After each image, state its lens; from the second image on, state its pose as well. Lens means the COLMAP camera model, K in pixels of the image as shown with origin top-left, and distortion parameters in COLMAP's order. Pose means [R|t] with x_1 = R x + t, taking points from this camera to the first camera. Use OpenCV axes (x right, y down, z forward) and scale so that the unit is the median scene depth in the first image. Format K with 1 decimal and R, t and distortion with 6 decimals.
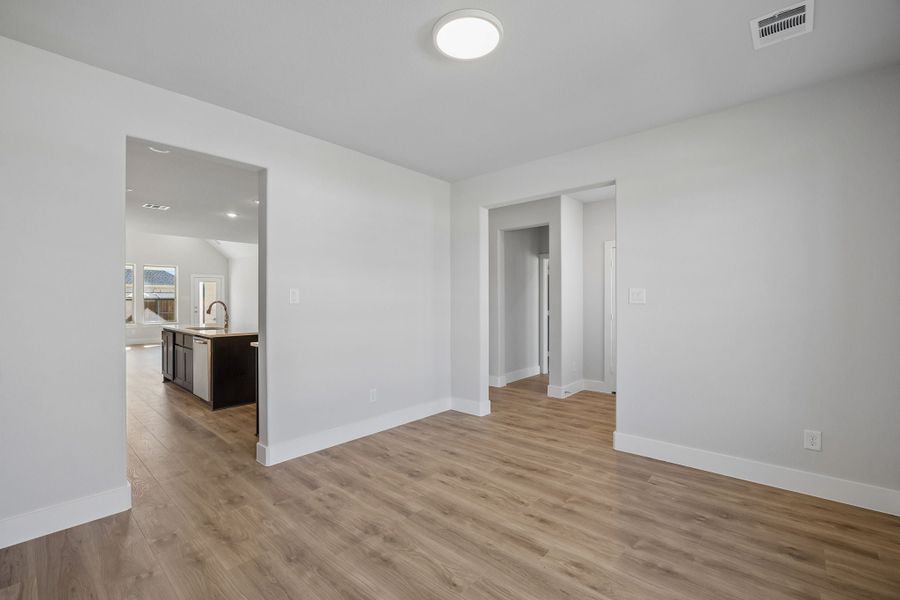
lens RADIAL K [[359.8, 0, 451.9], [0, 359.8, 300.0], [0, 0, 1]] dist [0.000912, 0.000047]
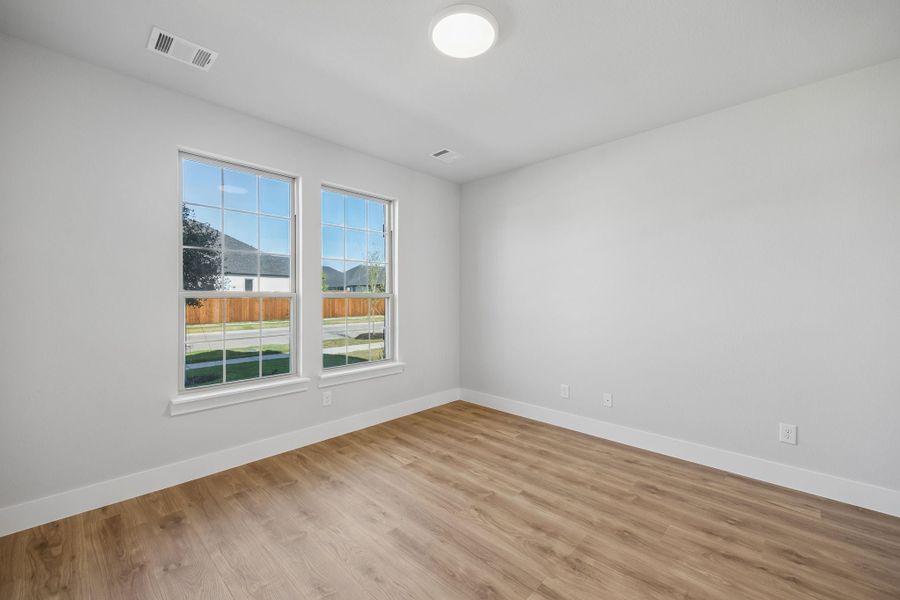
lens RADIAL K [[359.8, 0, 451.9], [0, 359.8, 300.0], [0, 0, 1]] dist [0.000912, 0.000047]
pose [[-0.999114, 0.001082, 0.042061, 0.034953], [0.001216, 0.999994, 0.003157, 0.008714], [-0.042057, 0.003205, -0.999110, 2.008911]]
